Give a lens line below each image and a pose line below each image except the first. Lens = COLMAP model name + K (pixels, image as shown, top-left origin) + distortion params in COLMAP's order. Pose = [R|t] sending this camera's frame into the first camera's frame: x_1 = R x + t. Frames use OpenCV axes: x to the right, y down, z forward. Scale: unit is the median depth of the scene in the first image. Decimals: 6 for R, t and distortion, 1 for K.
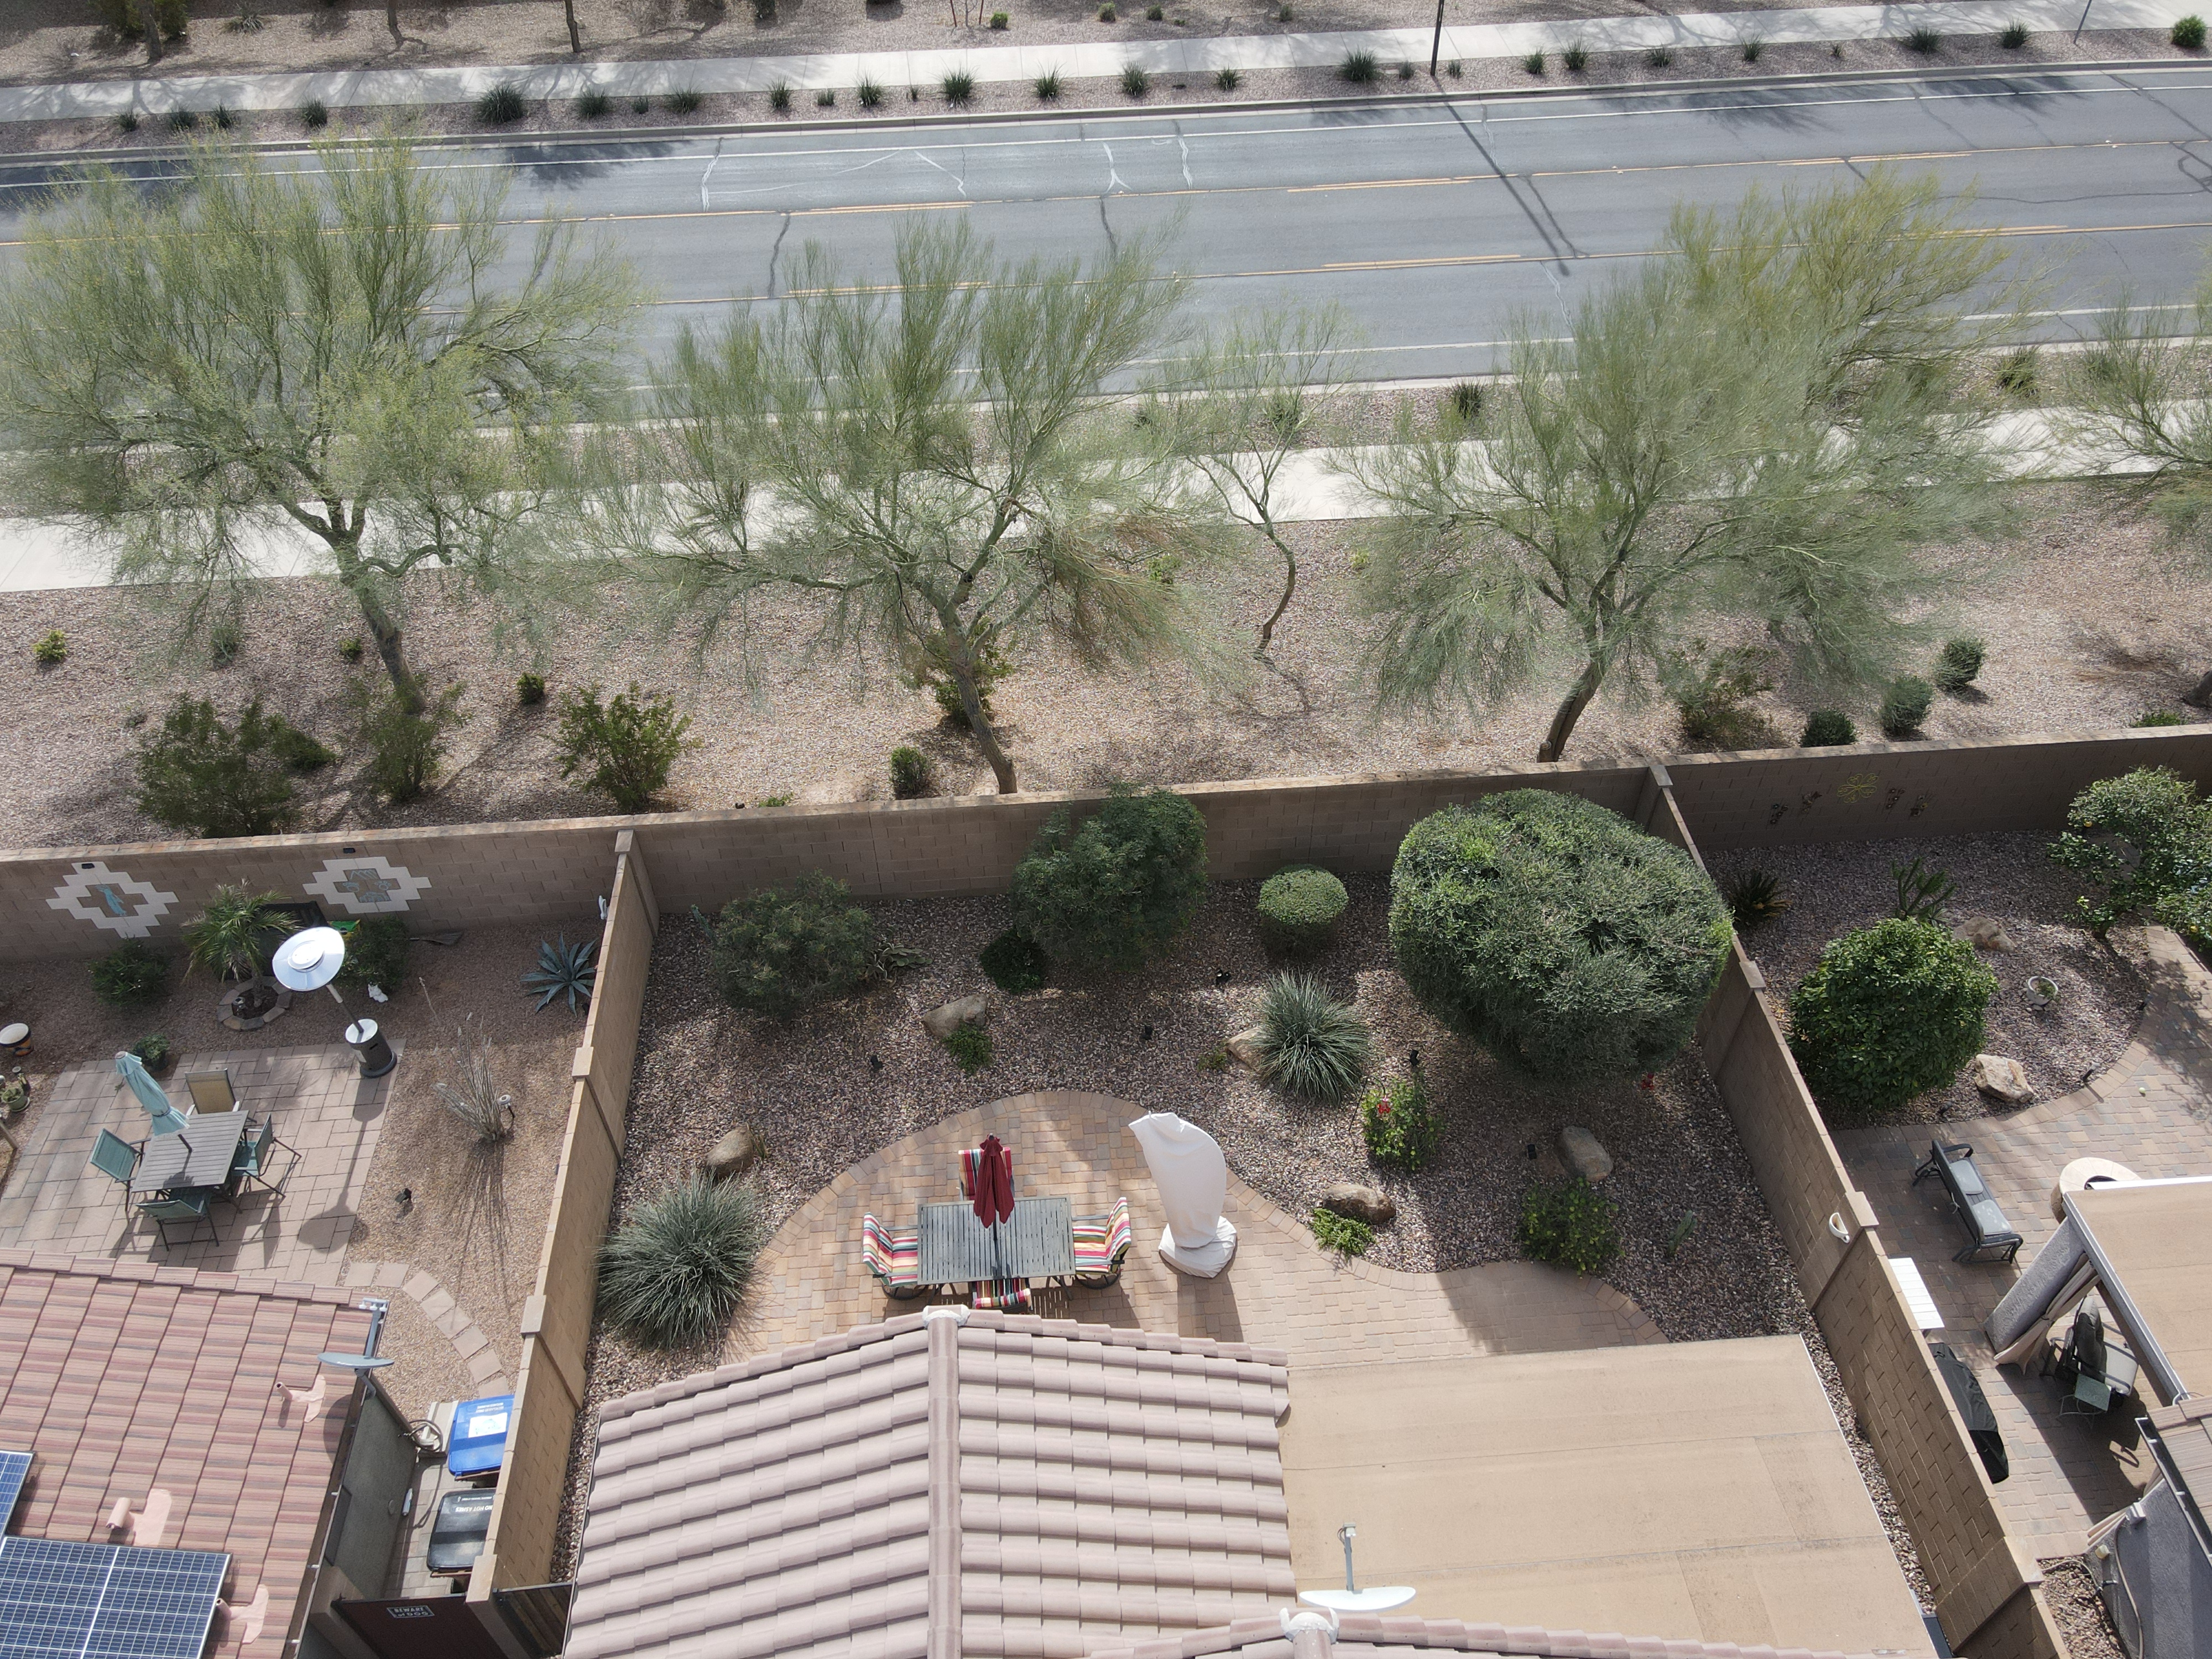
lens RADIAL K [[1607.8, 0, 1103.2], [0, 1607.8, 839.8], [0, 0, 1]] dist [0.014292, 0.003764]
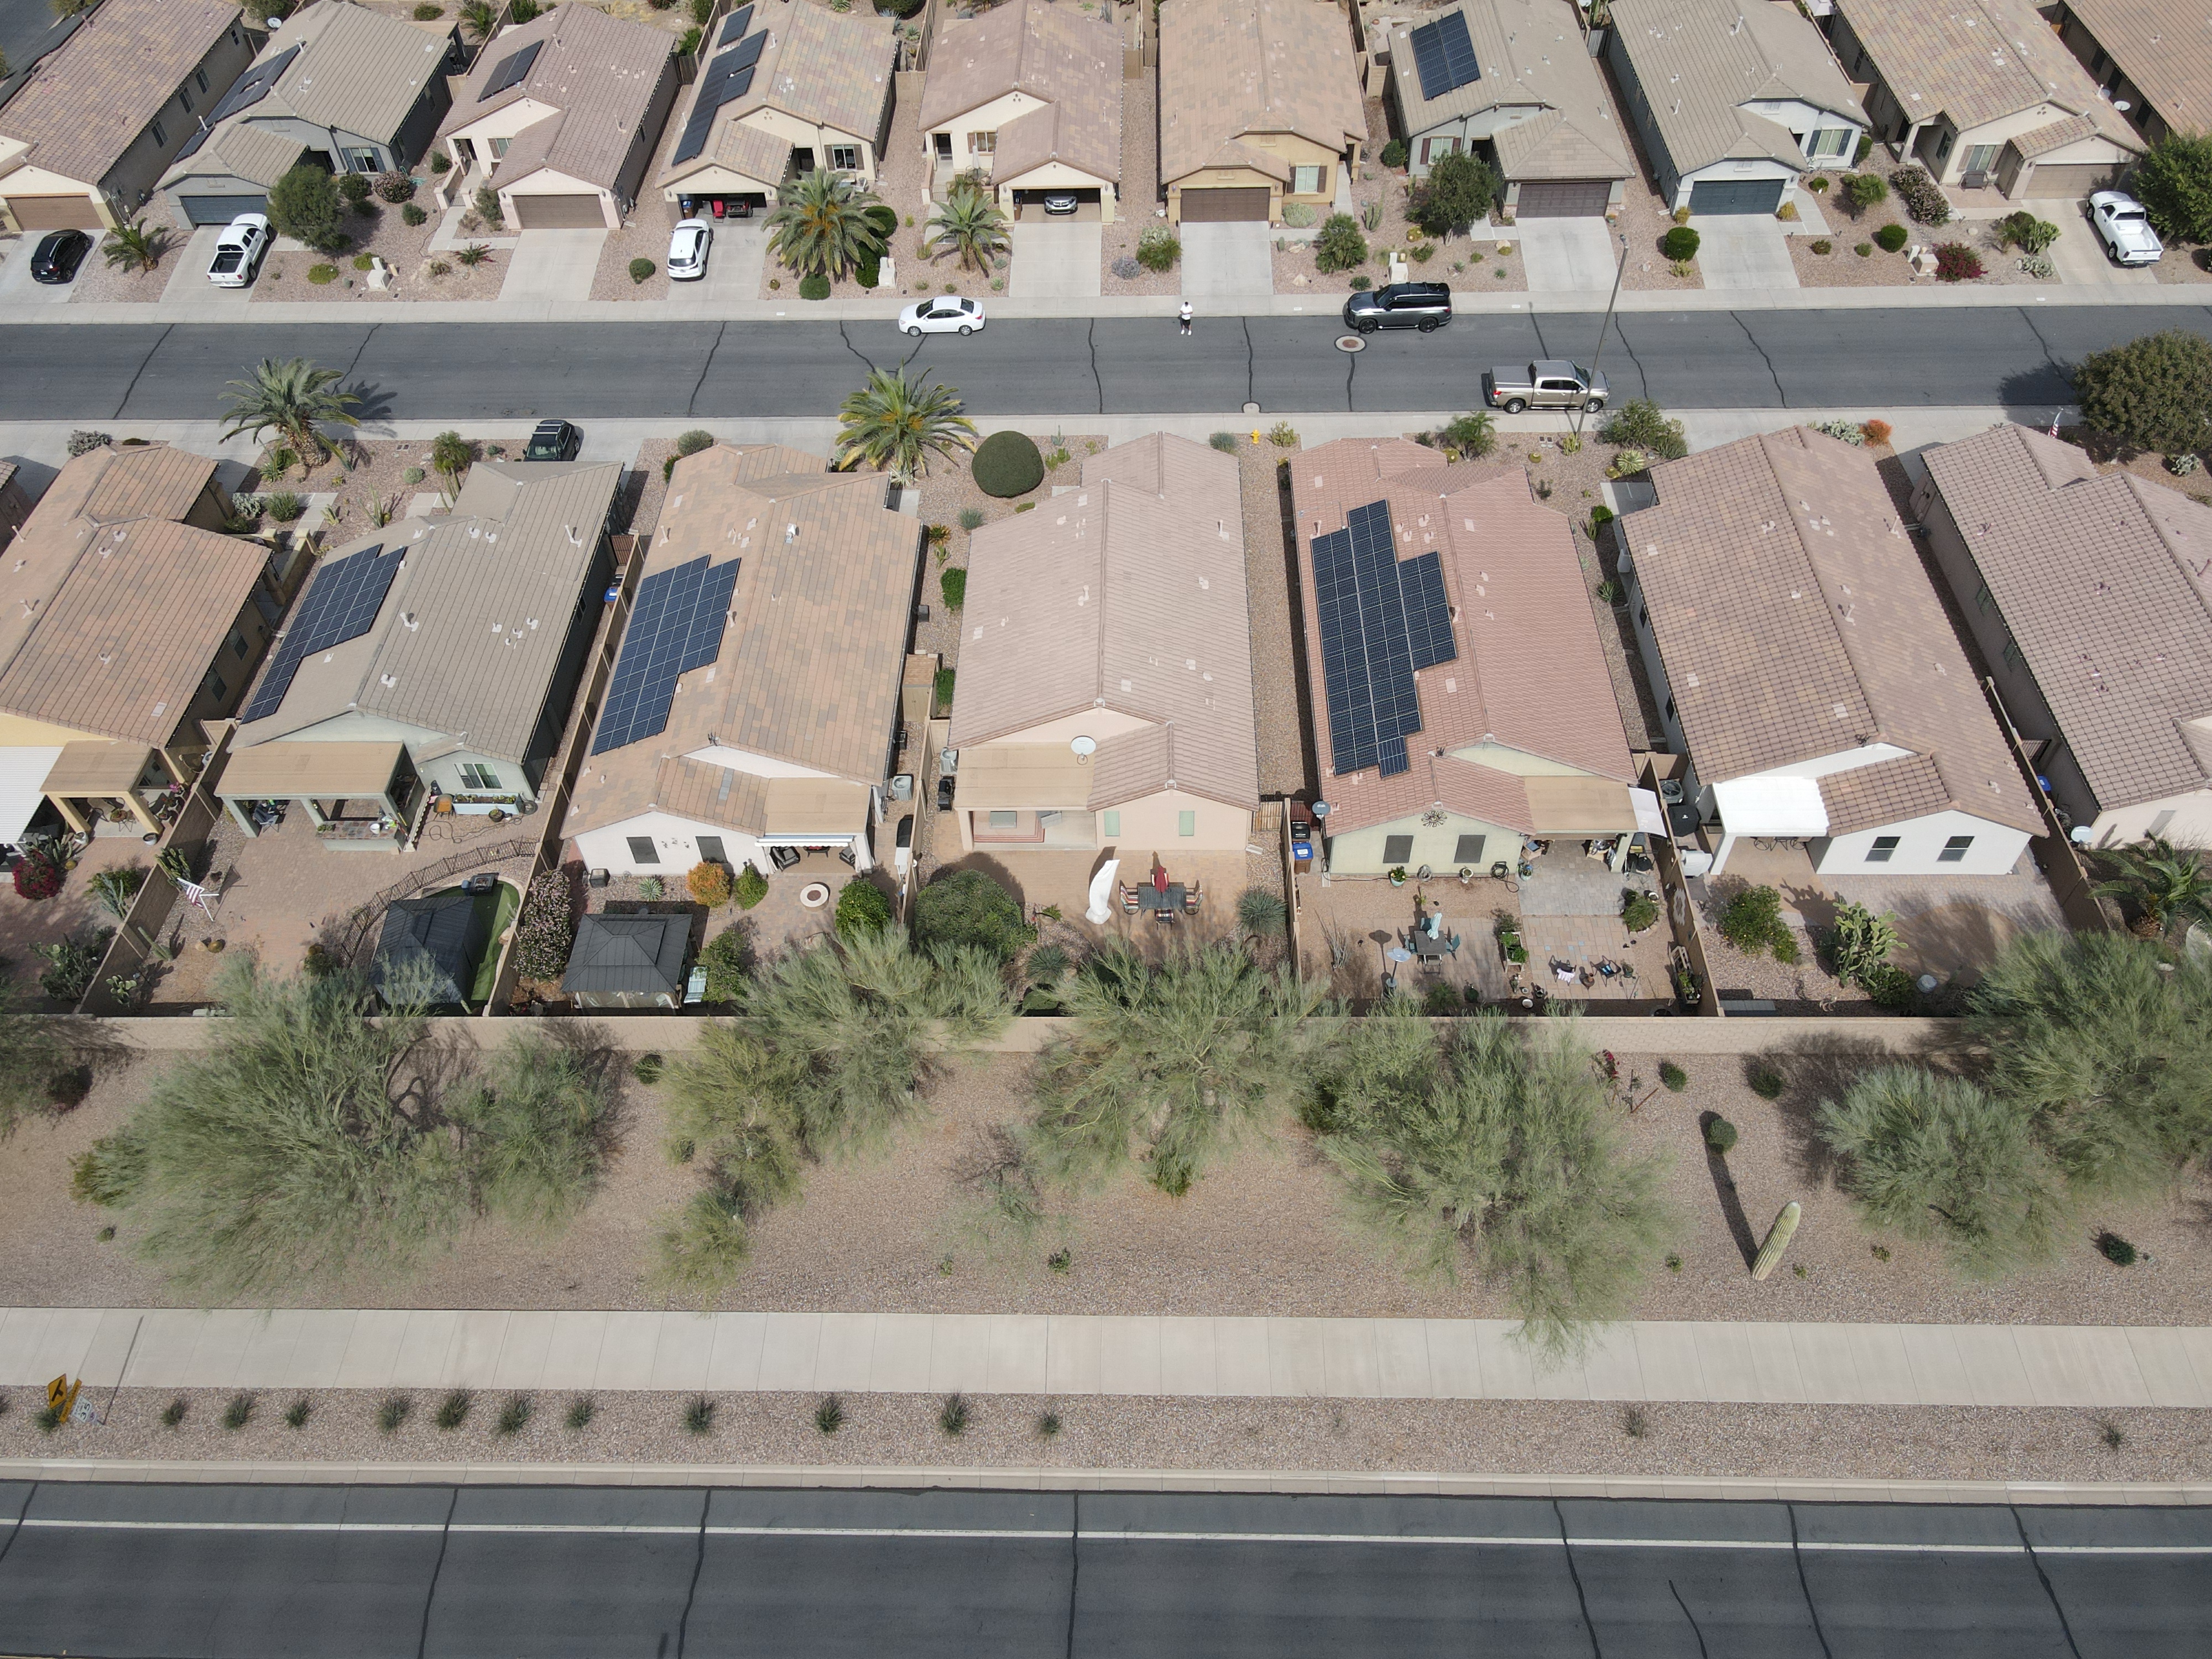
lens RADIAL K [[1607.8, 0, 1110.7], [0, 1607.8, 831.6], [0, 0, 1]] dist [0.014292, 0.003764]
pose [[-0.995784, -0.044346, 0.080303, -0.204781], [0.083994, -0.088833, 0.992499, -2.764153], [-0.036880, 0.995059, 0.092183, 0.530675]]
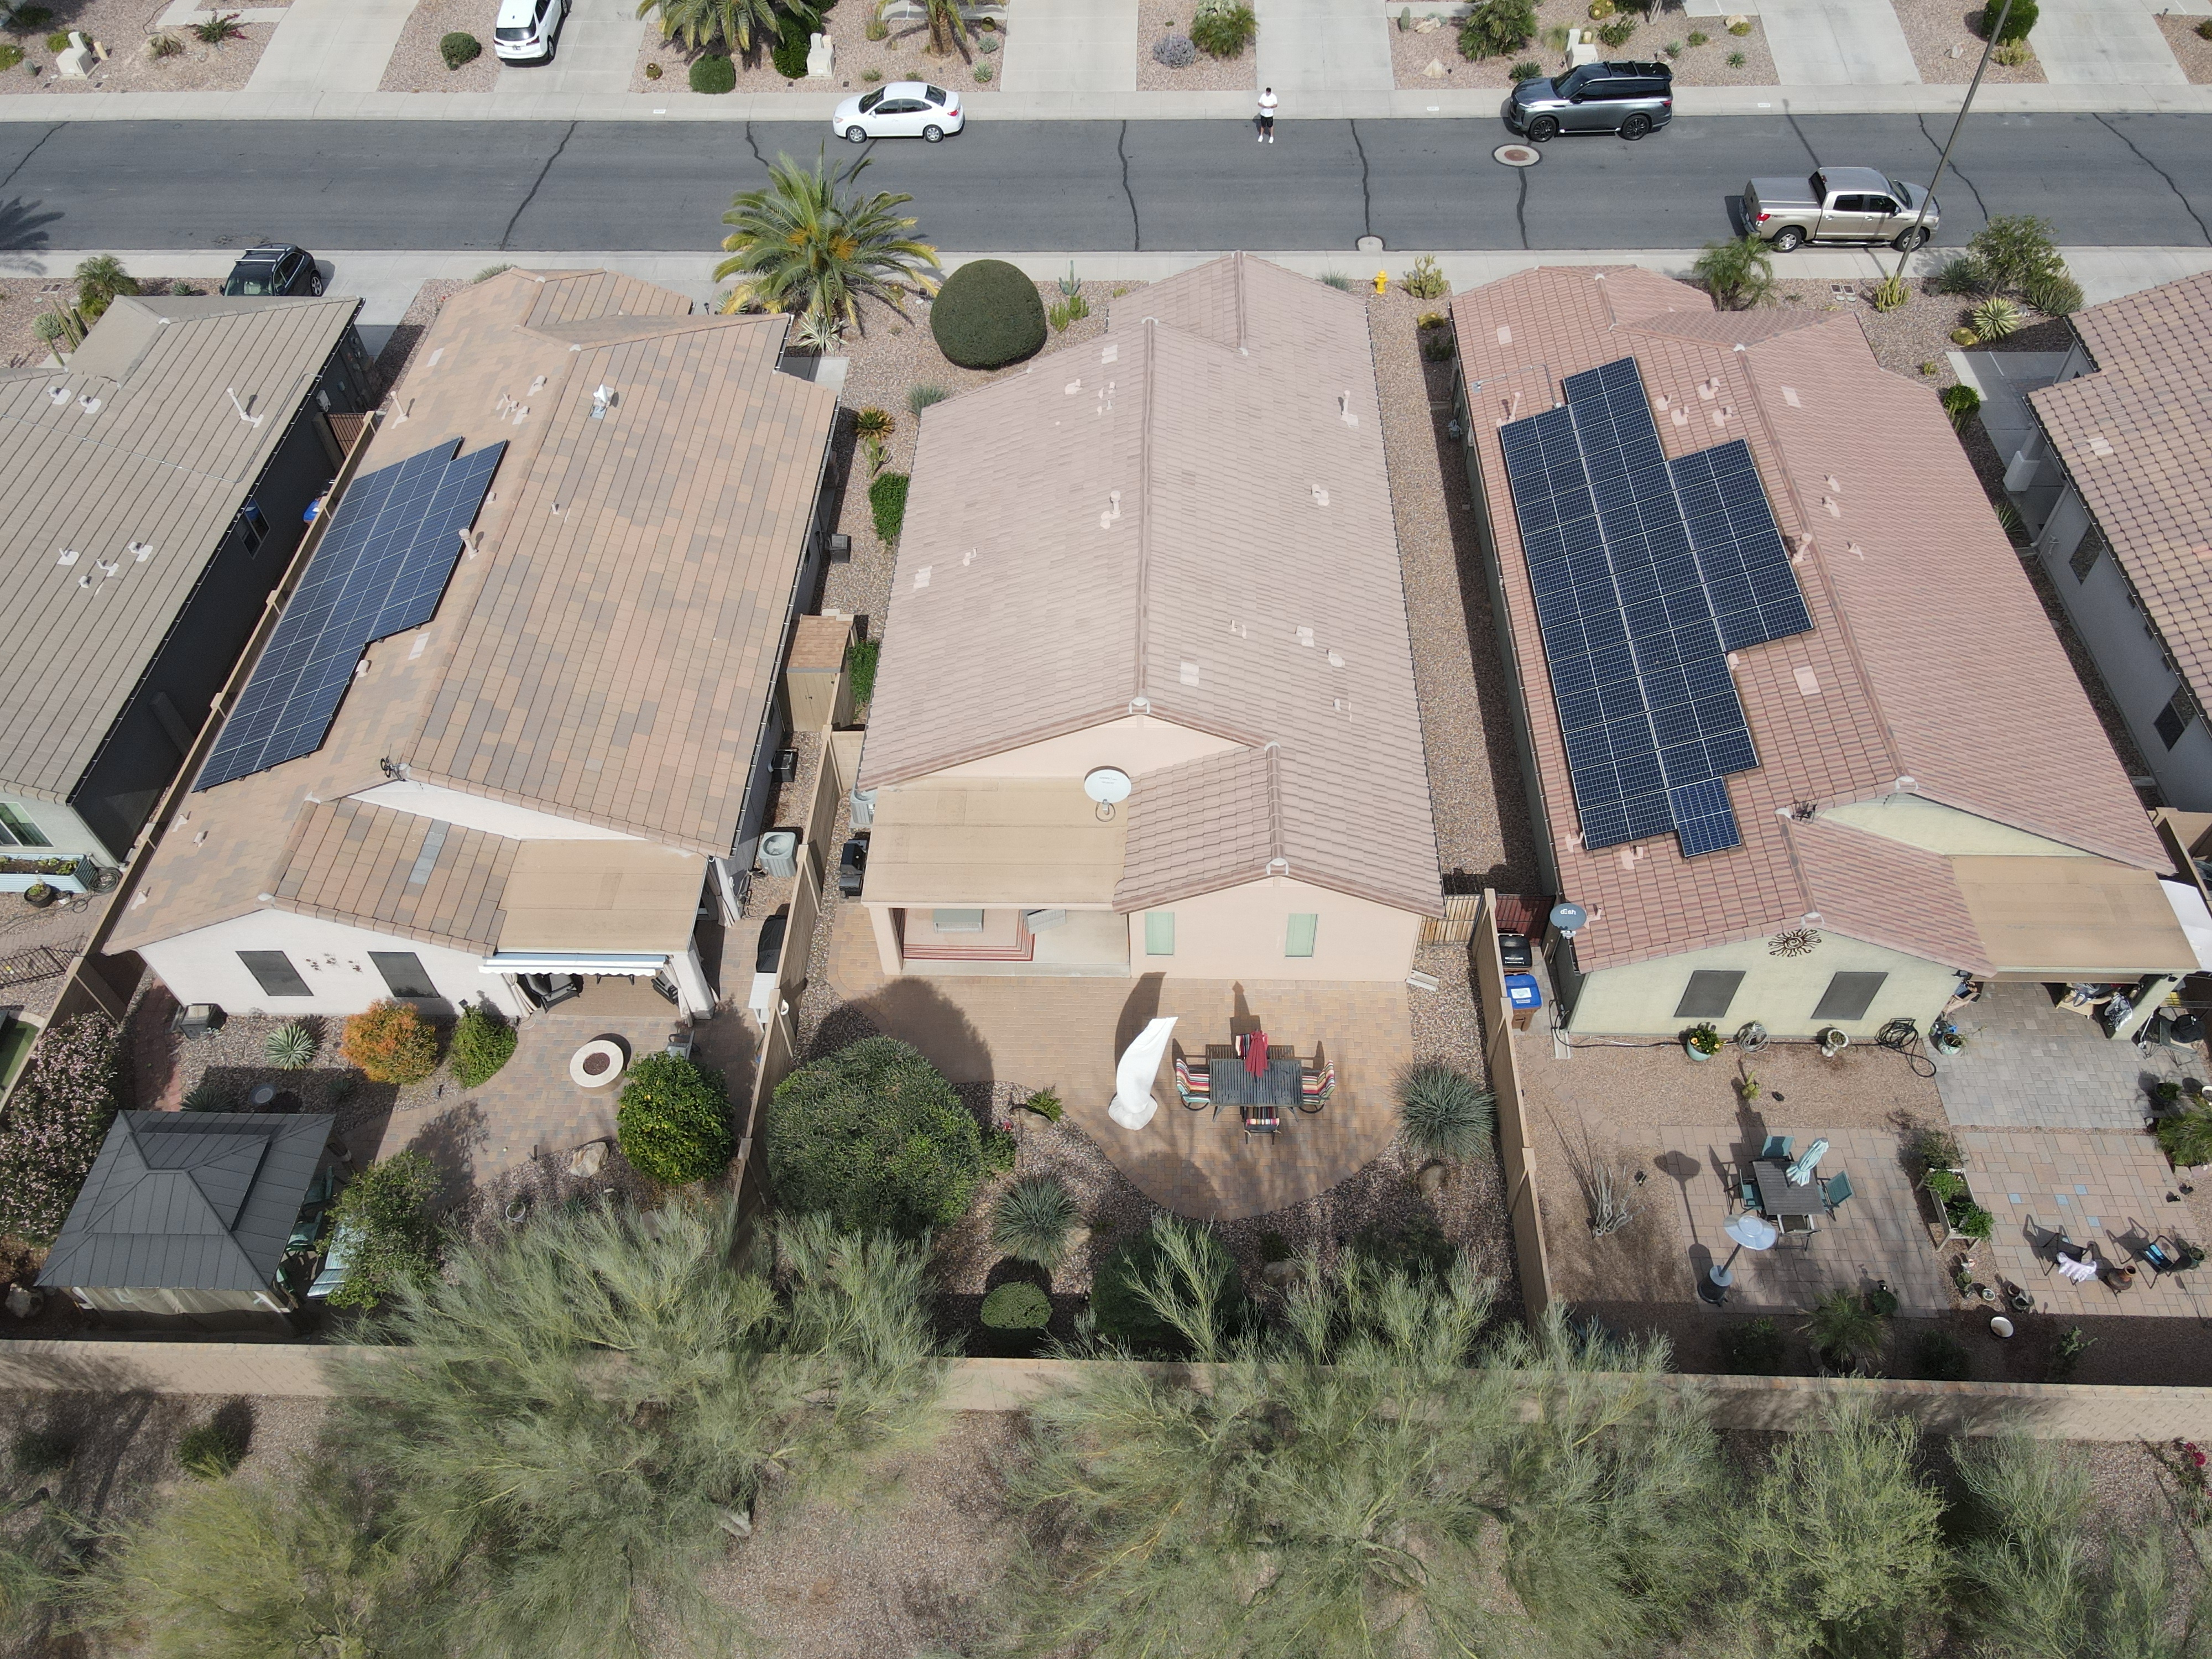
lens RADIAL K [[1607.8, 0, 1104.4], [0, 1607.8, 829.4], [0, 0, 1]] dist [0.014292, 0.003764]
pose [[-0.994162, -0.057463, 0.091322, -0.046139], [0.096542, -0.095795, 0.990708, -1.318663], [-0.048181, 0.993741, 0.100783, 0.531580]]
